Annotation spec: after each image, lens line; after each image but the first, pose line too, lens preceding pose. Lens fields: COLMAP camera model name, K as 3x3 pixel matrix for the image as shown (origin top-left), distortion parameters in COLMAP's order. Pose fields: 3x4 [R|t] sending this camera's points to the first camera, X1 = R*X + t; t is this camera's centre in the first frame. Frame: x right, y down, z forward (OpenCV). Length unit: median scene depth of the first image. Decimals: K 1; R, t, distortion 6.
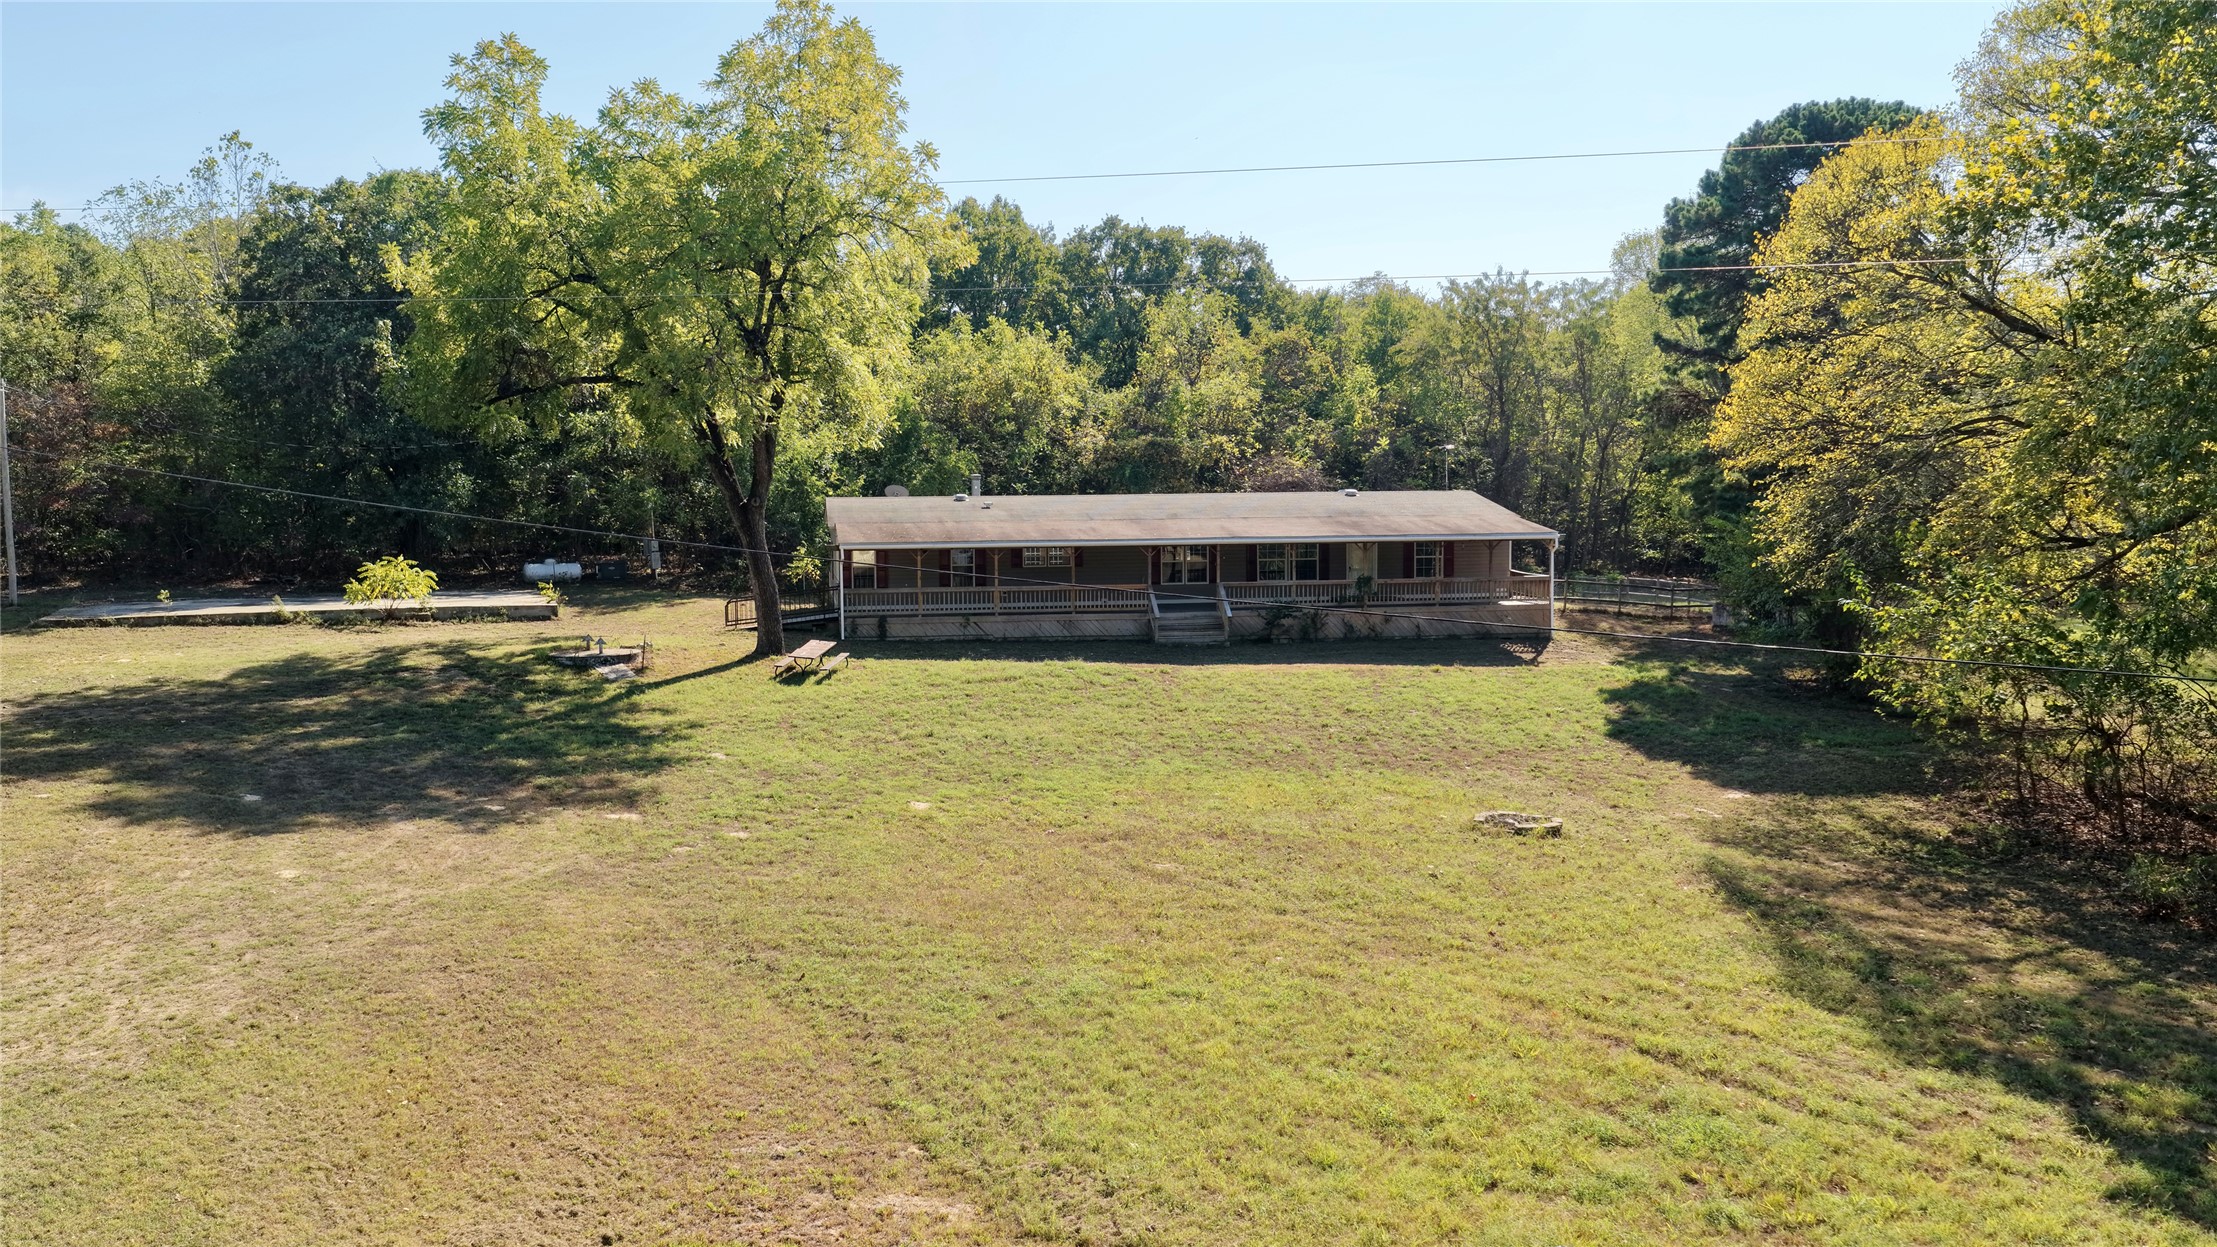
lens RADIAL K [[1835.2, 0, 1112.9], [0, 1835.2, 629.6], [0, 0, 1]] dist [-0.013603, 0.031737]
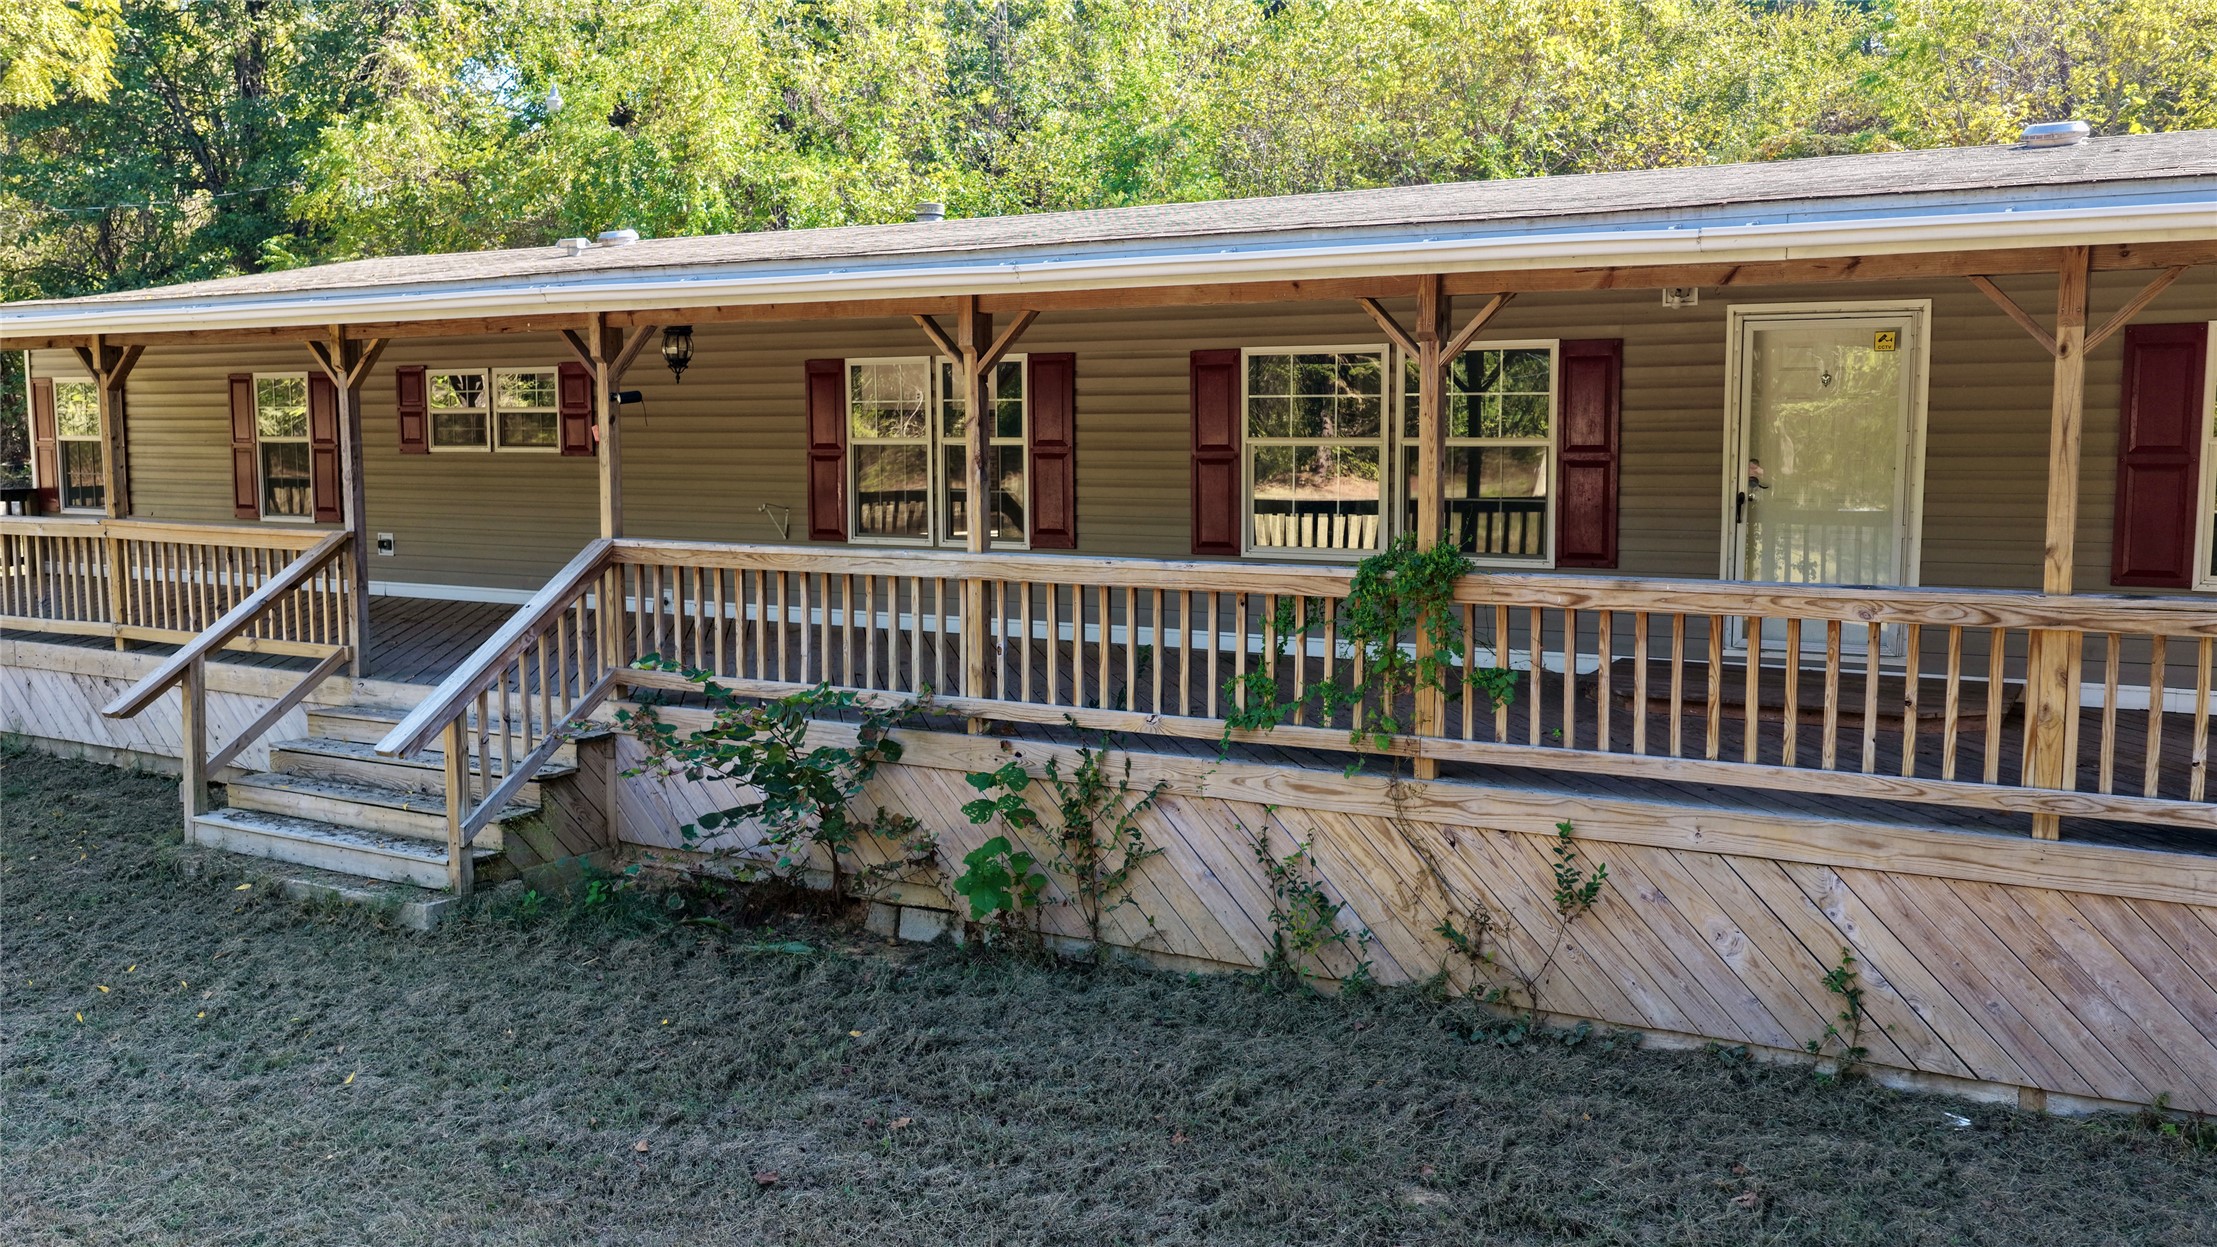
lens RADIAL K [[1835.2, 0, 1112.9], [0, 1835.2, 629.6], [0, 0, 1]] dist [-0.013603, 0.031737]
pose [[0.770714, 0.076574, -0.632563, 0.168693], [-0.058886, 0.997064, 0.048953, -0.023208], [0.634454, -0.000480, 0.772960, 0.725081]]
